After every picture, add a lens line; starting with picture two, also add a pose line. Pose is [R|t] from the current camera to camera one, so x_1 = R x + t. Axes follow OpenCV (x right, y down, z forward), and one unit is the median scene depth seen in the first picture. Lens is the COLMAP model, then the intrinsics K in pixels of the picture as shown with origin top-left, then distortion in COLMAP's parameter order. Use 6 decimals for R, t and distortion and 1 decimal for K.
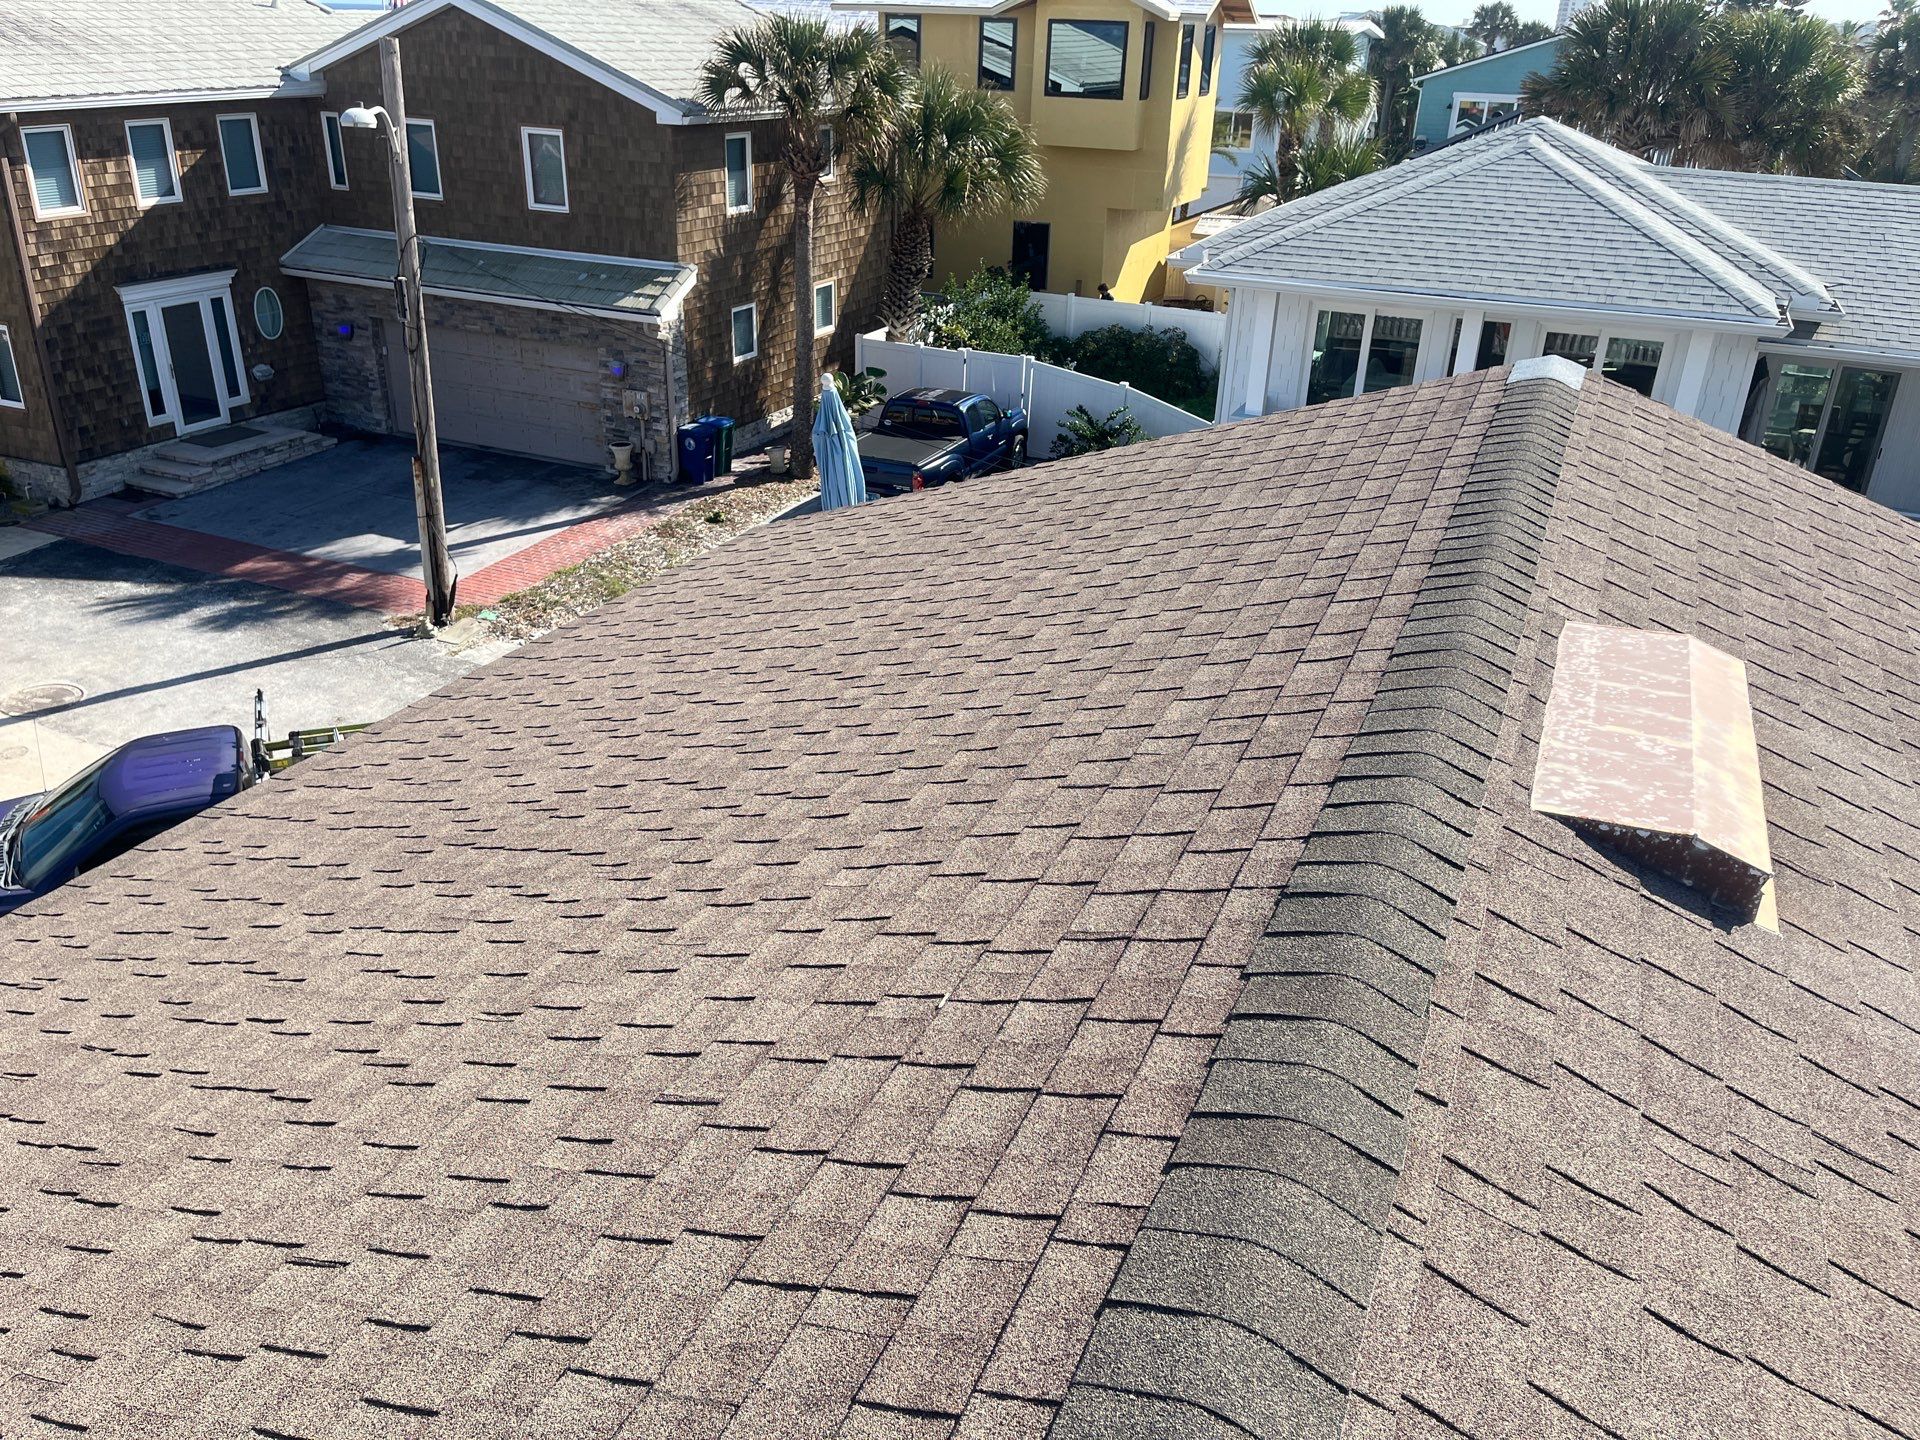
lens RADIAL K [[1474.5, 0, 952.8], [0, 1474.5, 722.3], [0, 0, 1]] dist [0.114443, -0.153878]
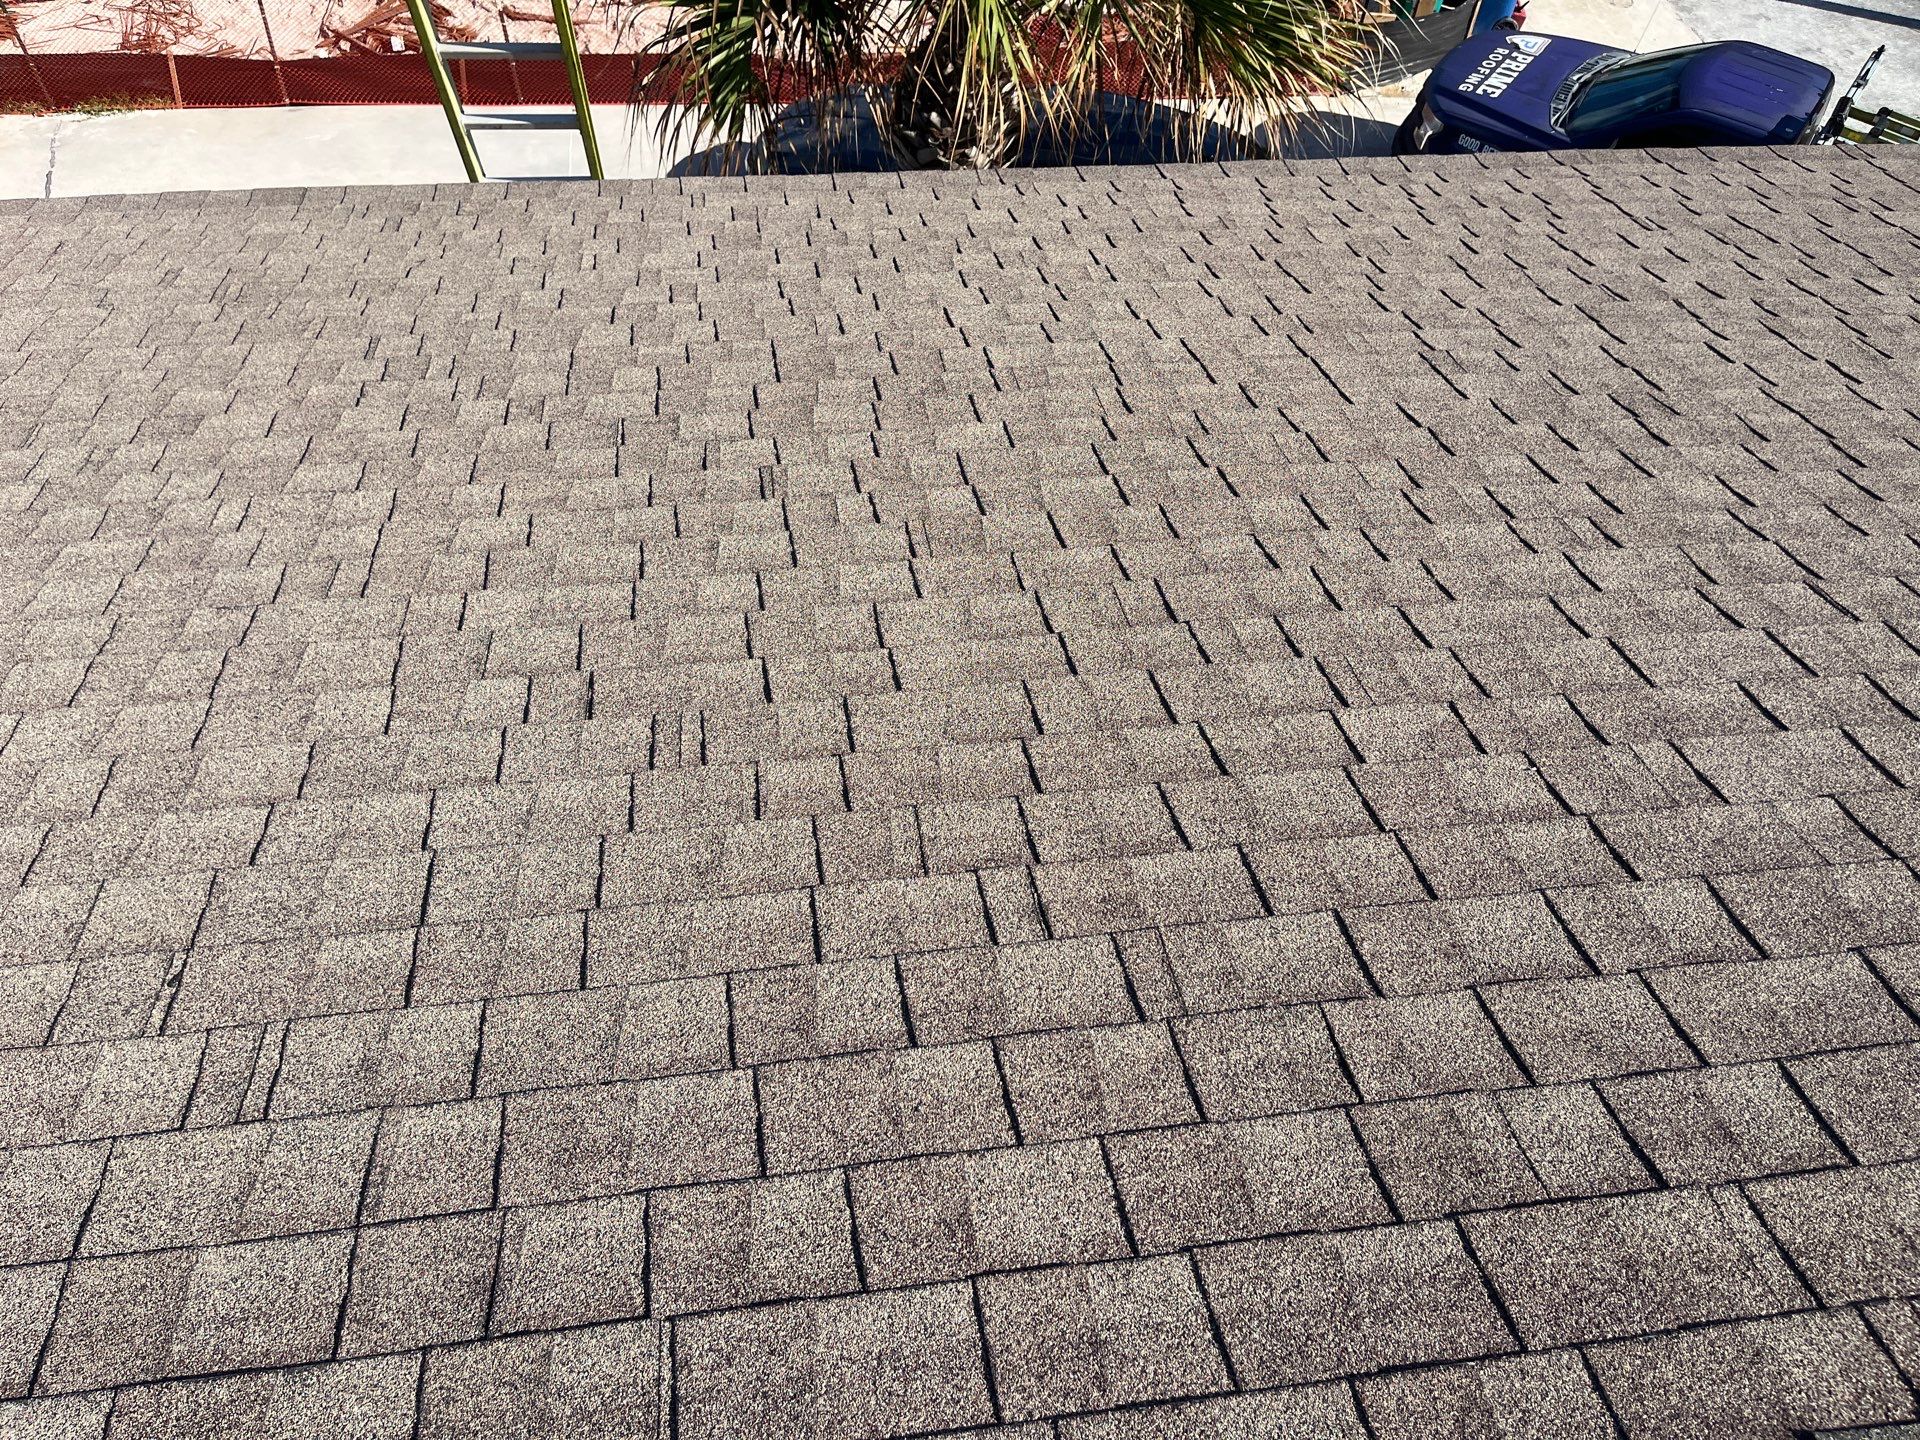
lens RADIAL K [[1474.5, 0, 952.8], [0, 1474.5, 722.3], [0, 0, 1]] dist [0.114443, -0.153878]
pose [[0.528084, 0.667790, -0.524579, -0.100299], [-0.400219, 0.740549, 0.539826, 0.072996], [0.748967, -0.075127, 0.658335, -0.105752]]
